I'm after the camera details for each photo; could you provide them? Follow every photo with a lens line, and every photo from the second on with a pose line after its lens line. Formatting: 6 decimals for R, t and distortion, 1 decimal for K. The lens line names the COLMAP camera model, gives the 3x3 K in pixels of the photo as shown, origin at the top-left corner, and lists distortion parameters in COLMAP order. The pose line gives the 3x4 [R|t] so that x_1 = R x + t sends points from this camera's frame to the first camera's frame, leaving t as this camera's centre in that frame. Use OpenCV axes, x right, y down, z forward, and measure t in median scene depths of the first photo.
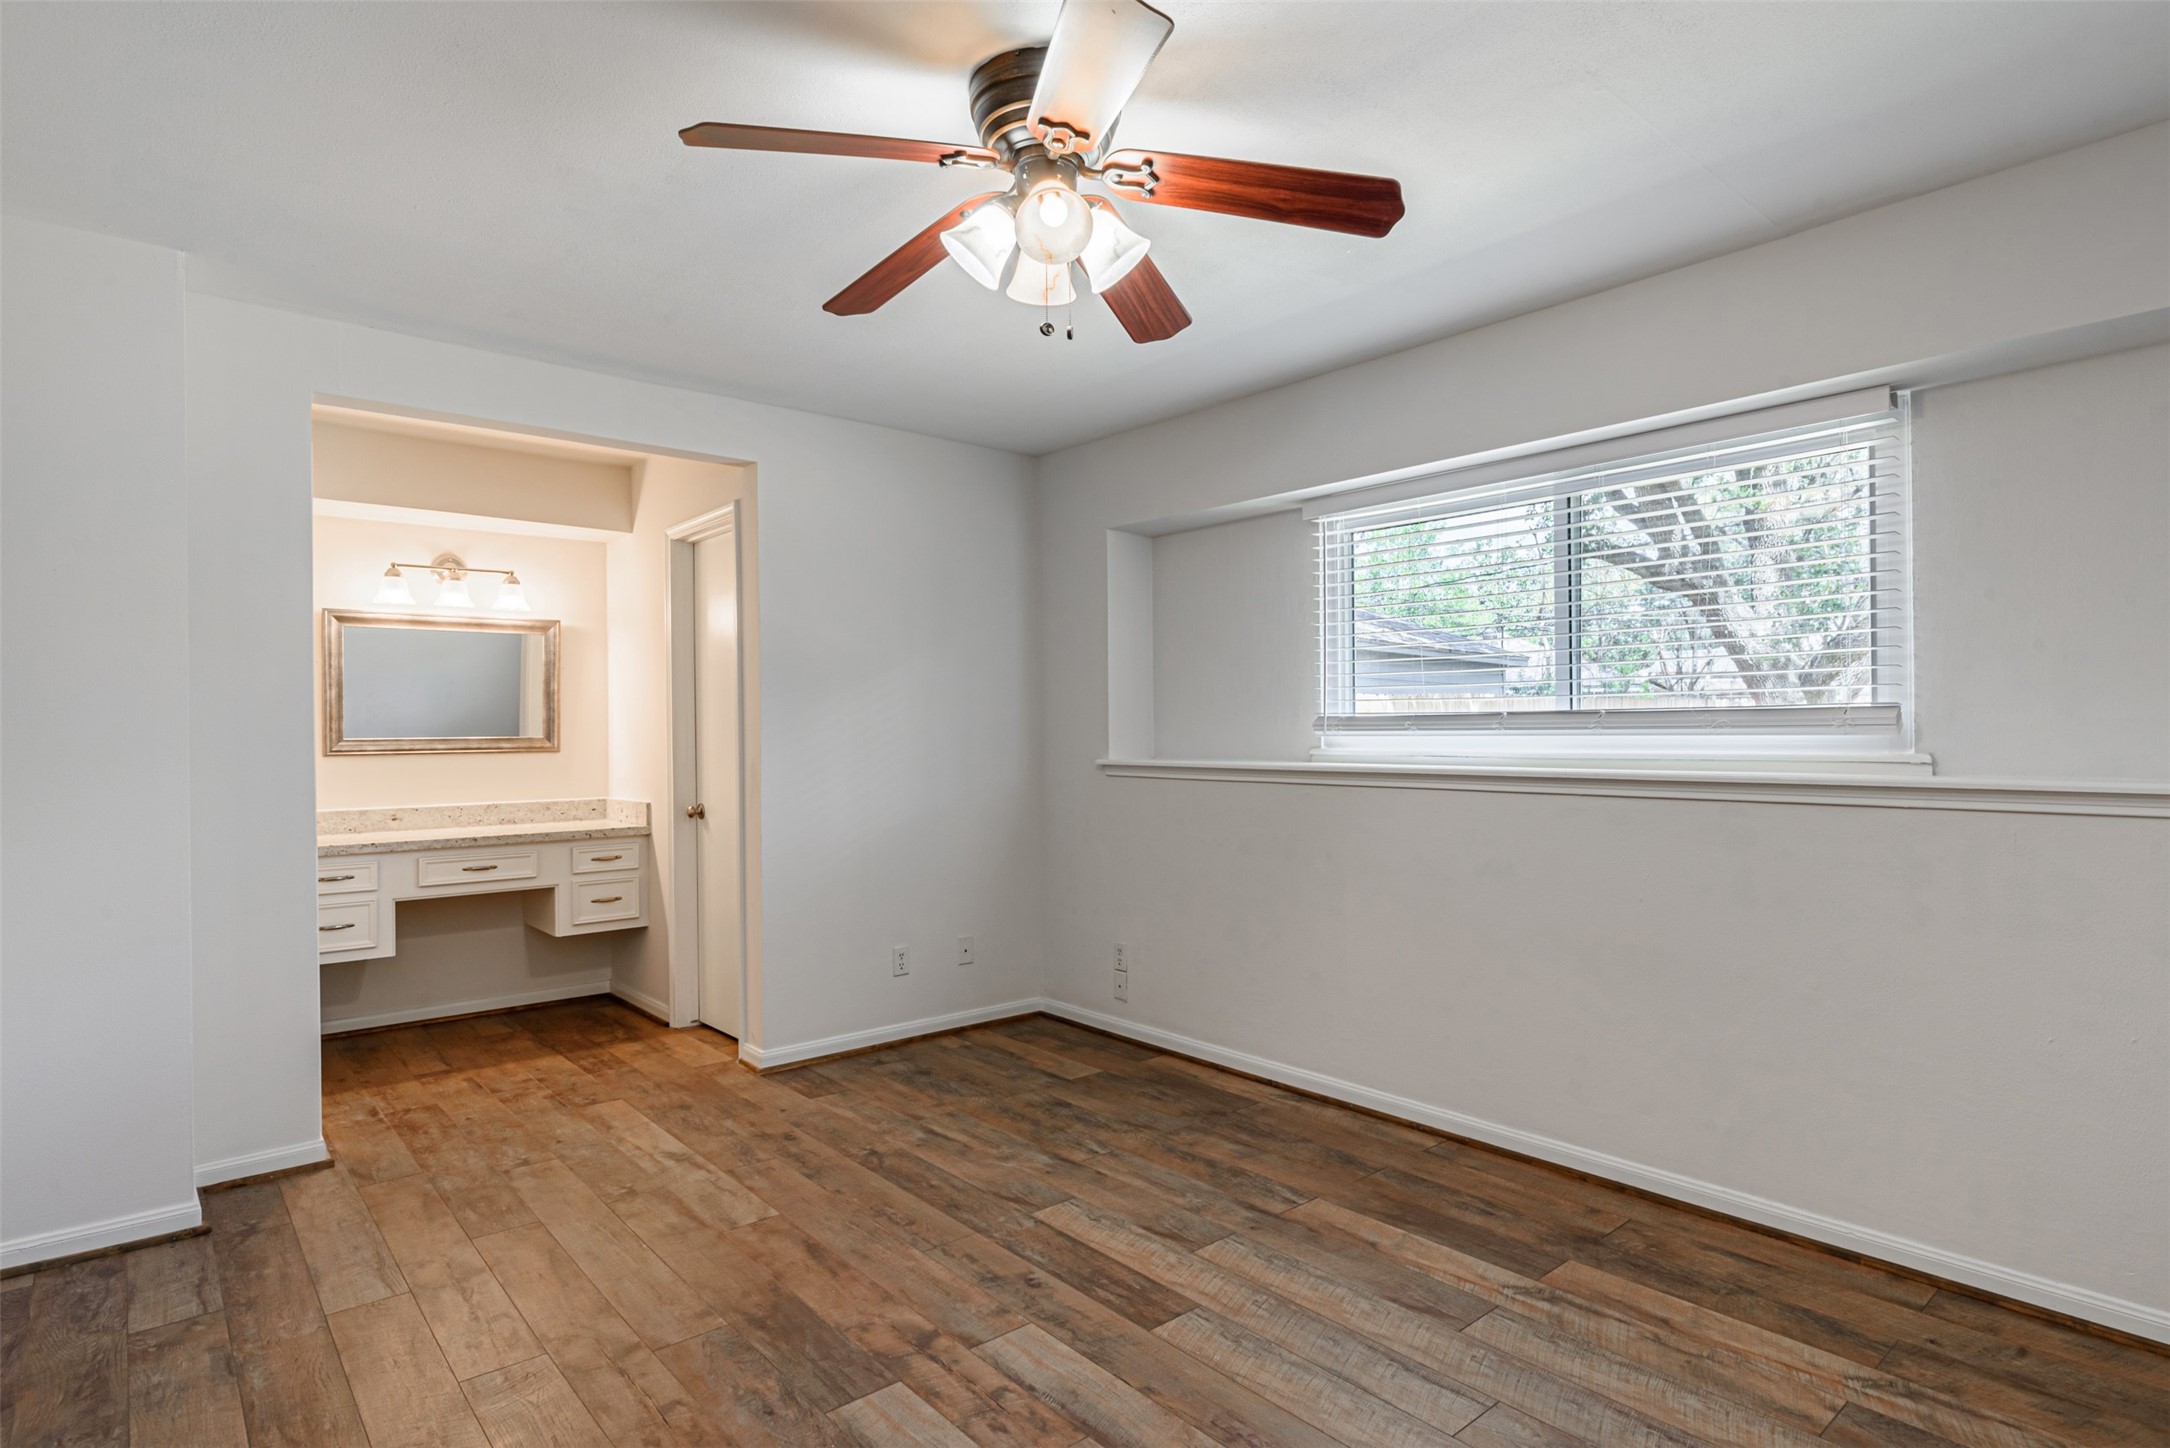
lens RADIAL K [[1122.5, 0, 1092.7], [0, 1122.5, 739.6], [0, 0, 1]] dist [-0.002963, 0.000630]
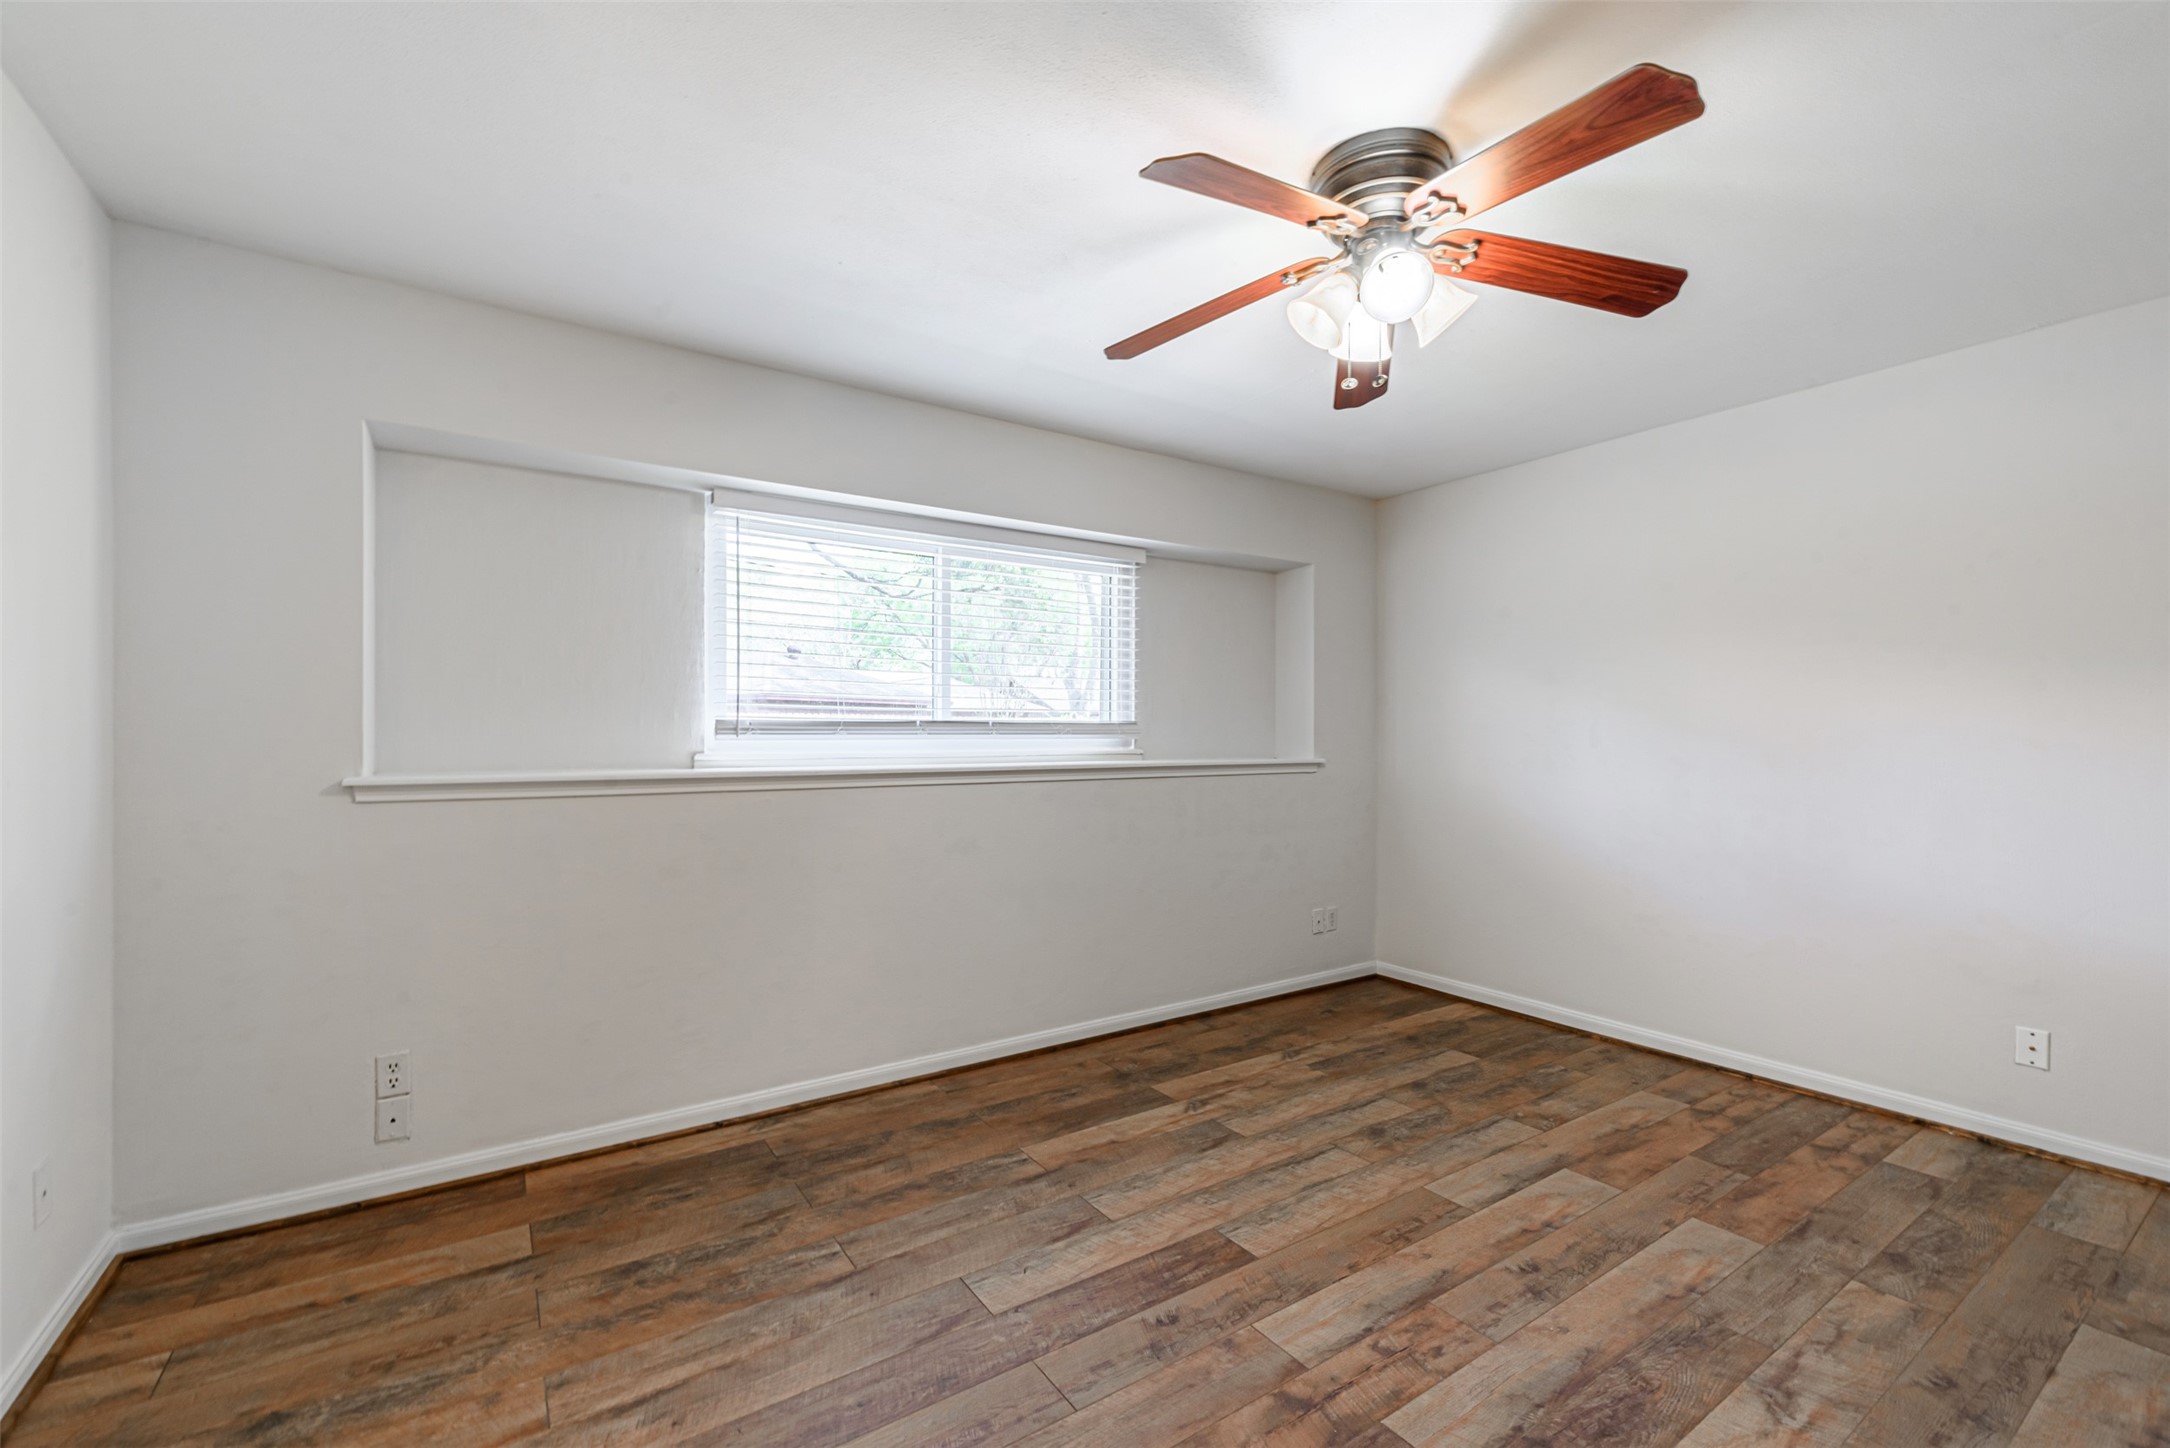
lens RADIAL K [[892.2, 0, 1064.6], [0, 892.2, 733.7], [0, 0, 1]] dist [-0.002158, -0.000270]
pose [[0.133082, 0.009043, 0.991064, -0.612394], [0.005096, 0.999939, -0.009808, 0.000755], [-0.991092, 0.006356, 0.133028, 0.745786]]
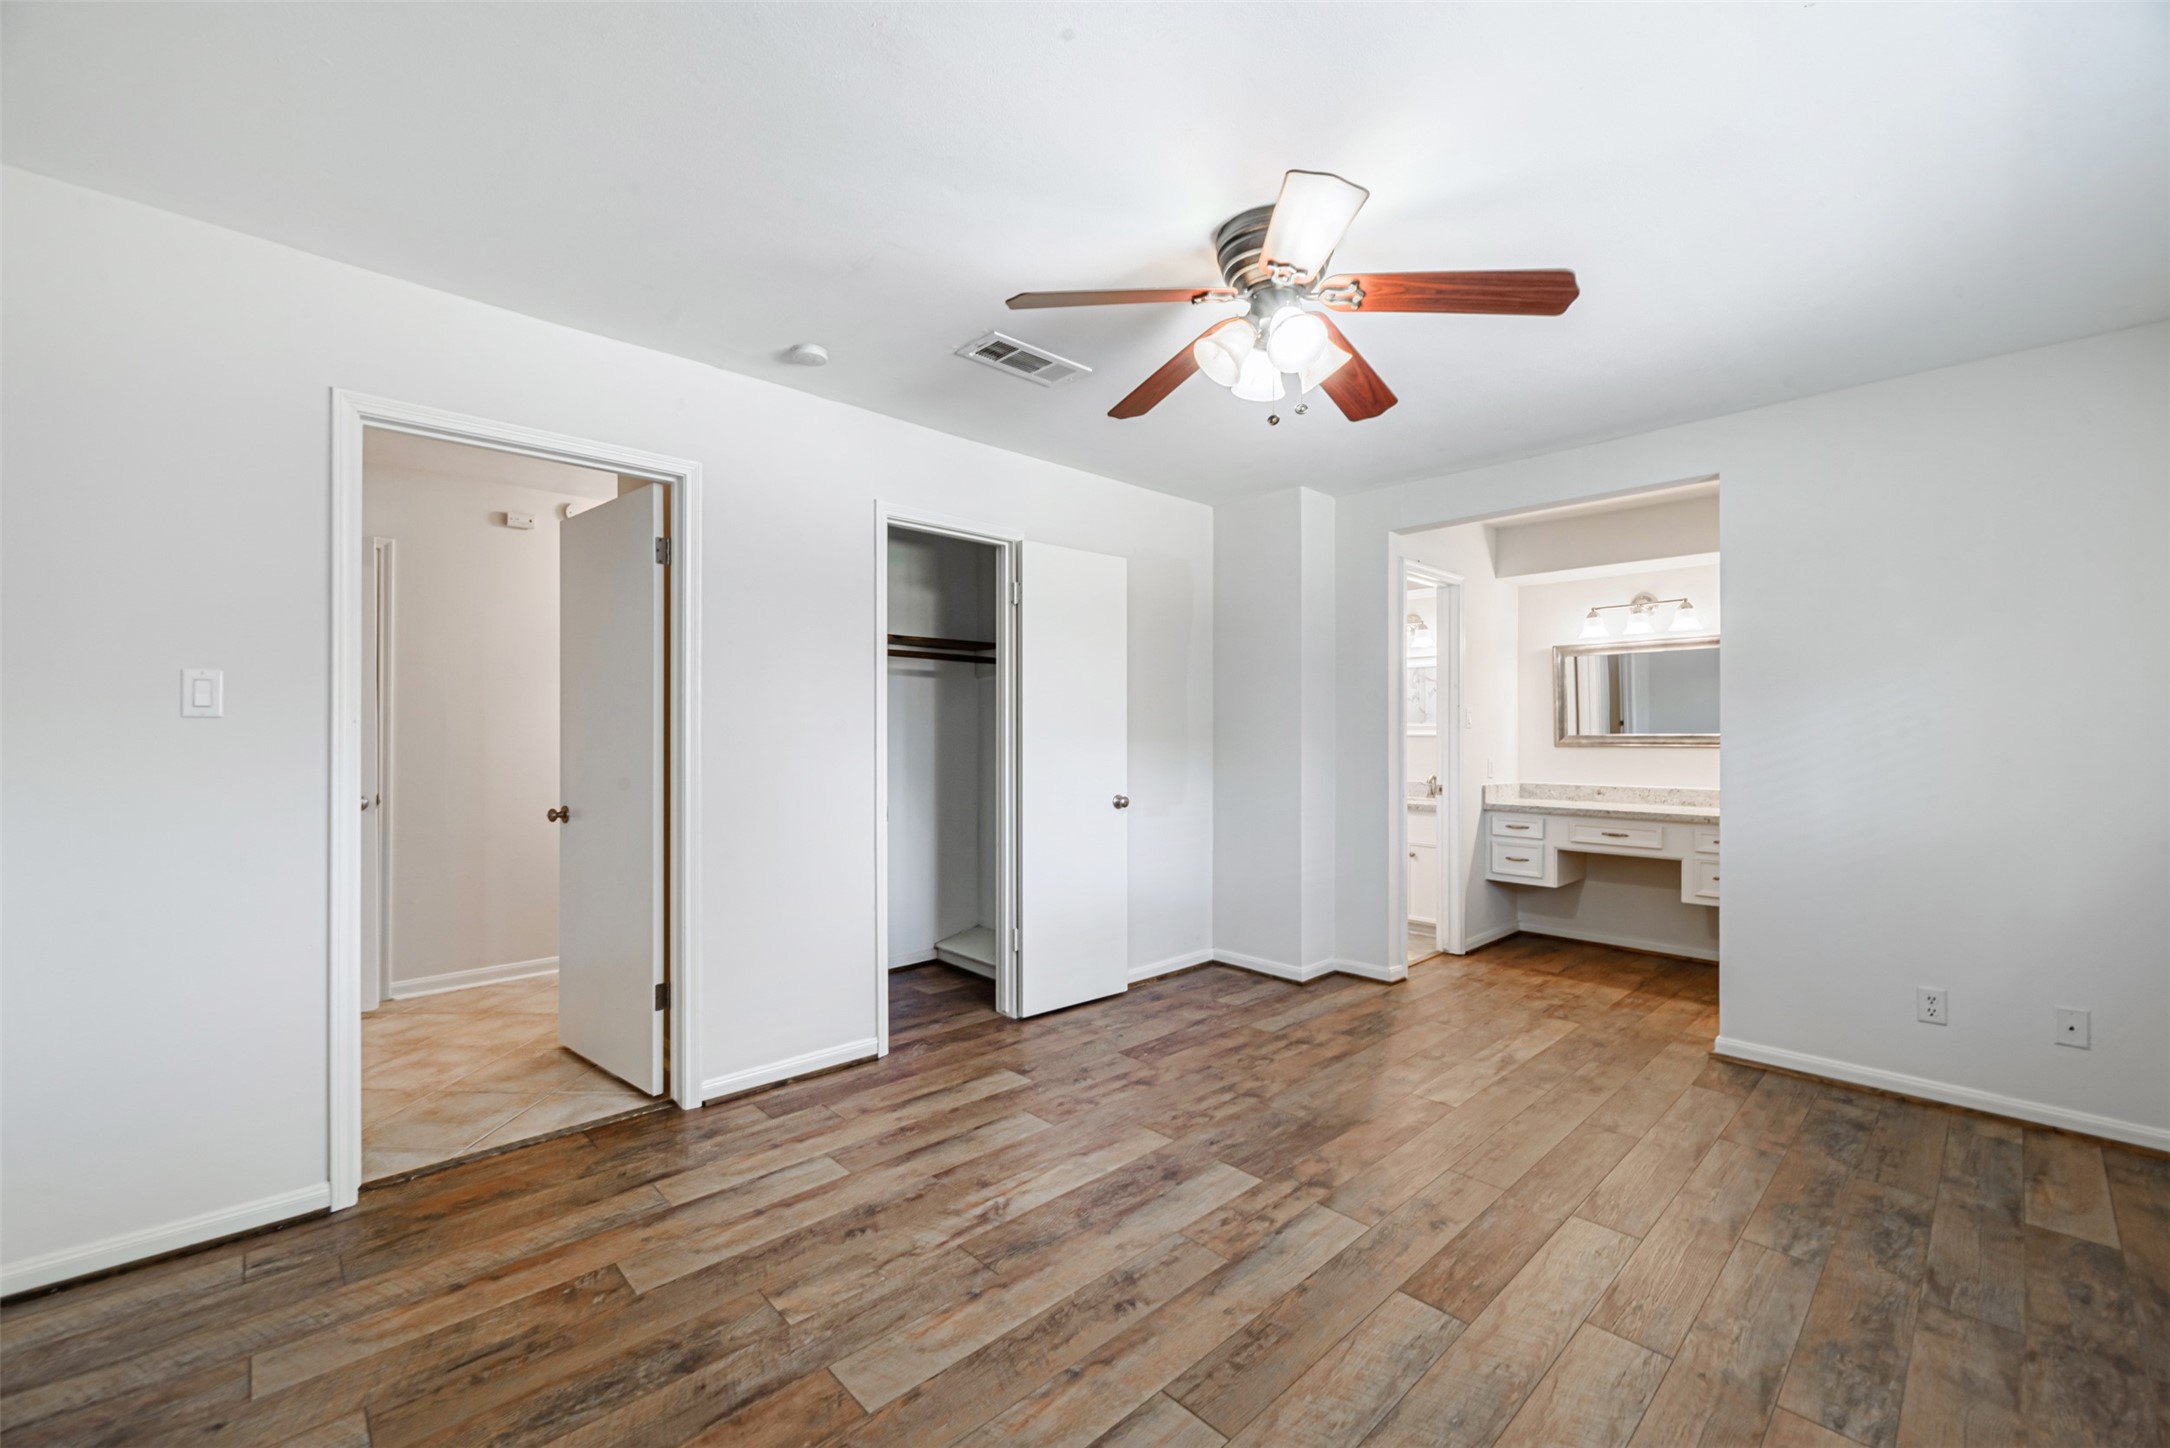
lens RADIAL K [[874.8, 0, 1084.4], [0, 874.8, 730.3], [0, 0, 1]] dist [-0.002613, 0.000084]
pose [[0.057044, 0.004779, -0.998360, 0.603370], [-0.009443, 0.999946, 0.004247, -0.007304], [0.998327, 0.009186, 0.057086, 0.450102]]
